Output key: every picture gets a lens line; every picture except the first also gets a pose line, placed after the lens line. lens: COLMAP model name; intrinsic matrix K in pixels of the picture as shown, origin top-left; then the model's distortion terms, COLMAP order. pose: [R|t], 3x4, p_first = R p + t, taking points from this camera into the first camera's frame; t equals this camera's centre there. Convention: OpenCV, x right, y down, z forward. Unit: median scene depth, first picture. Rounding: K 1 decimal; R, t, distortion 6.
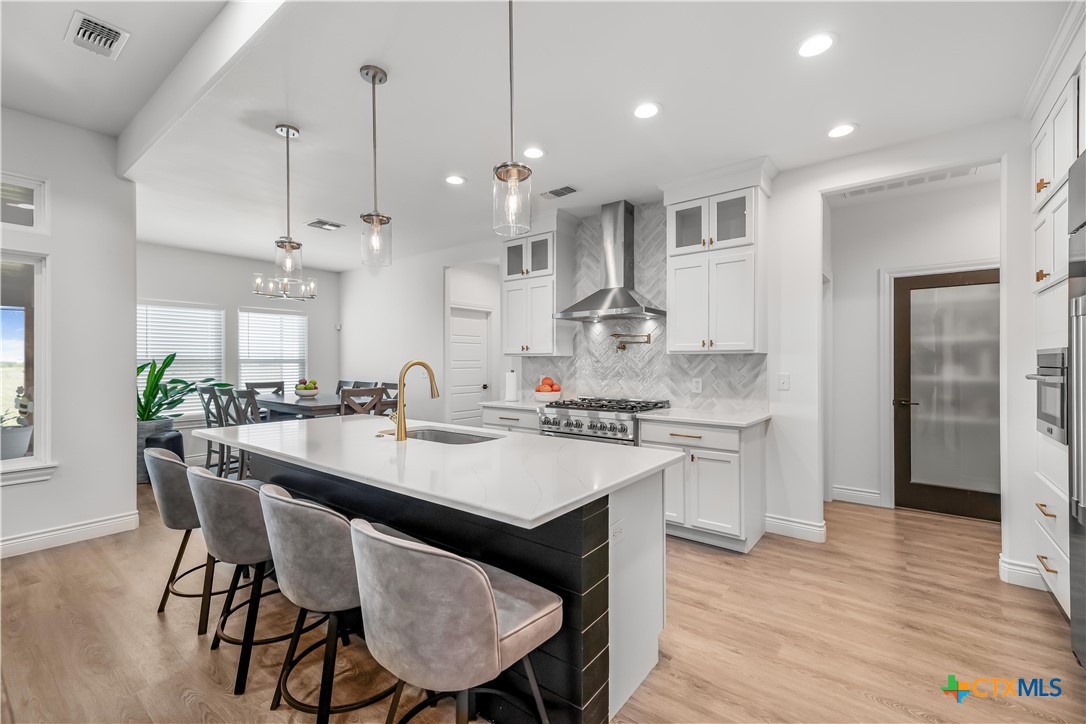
lens RADIAL K [[463.4, 0, 542.9], [0, 463.4, 365.1], [0, 0, 1]] dist [0.014031, 0.000997]
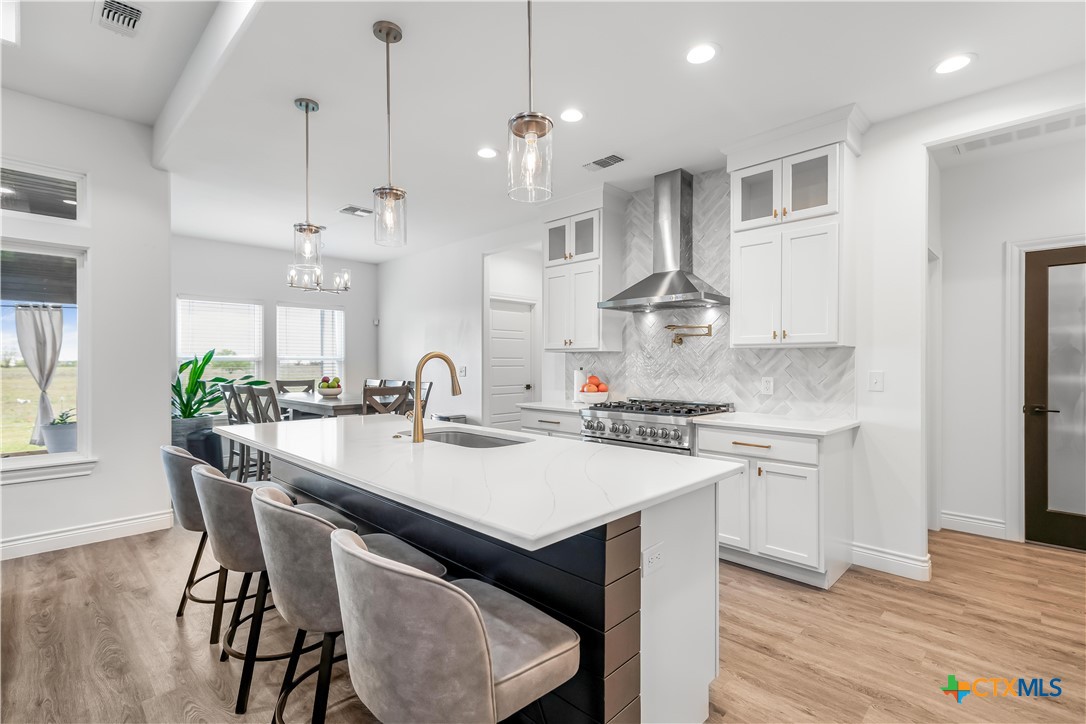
lens RADIAL K [[506.8, 0, 546.8], [0, 506.8, 365.4], [0, 0, 1]] dist [0.008598, 0.002510]
pose [[0.994266, 0.006191, -0.106759, 0.038119], [-0.006387, 0.999978, -0.001490, 0.013010], [0.106748, 0.002164, 0.994284, 0.050904]]
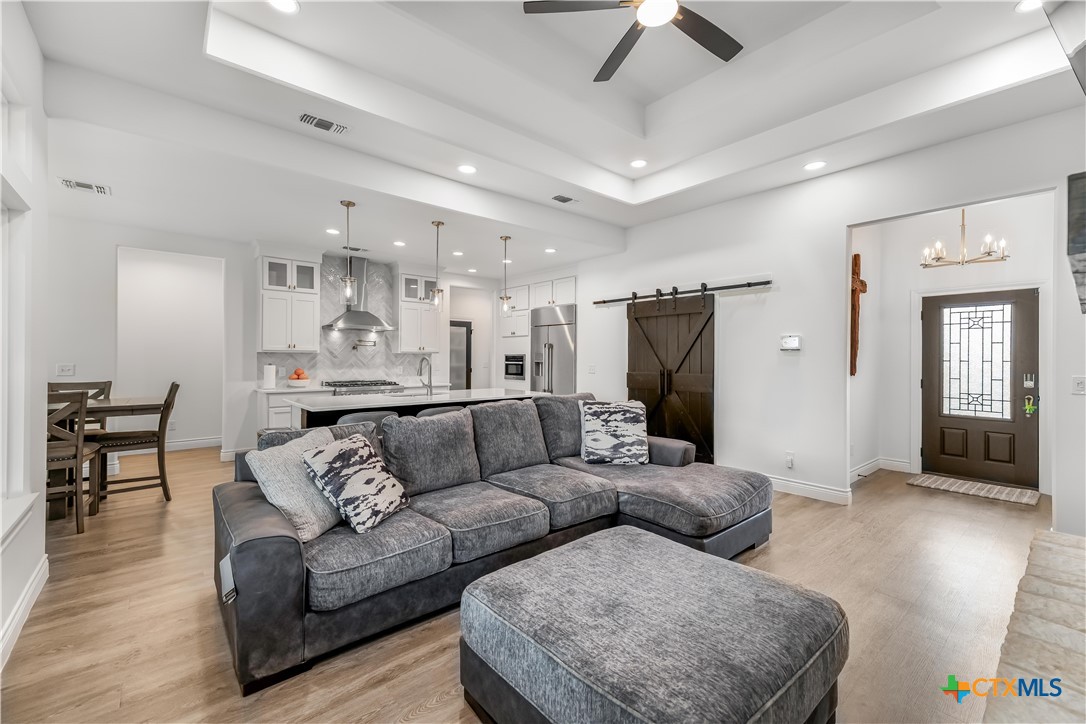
lens RADIAL K [[463.4, 0, 545.6], [0, 463.4, 355.8], [0, 0, 1]] dist [0.014031, 0.000997]
pose [[0.194782, 0.009335, 0.980802, -1.668371], [0.001347, 0.999951, -0.009785, 0.005885], [-0.980846, 0.003227, 0.194760, 0.083700]]
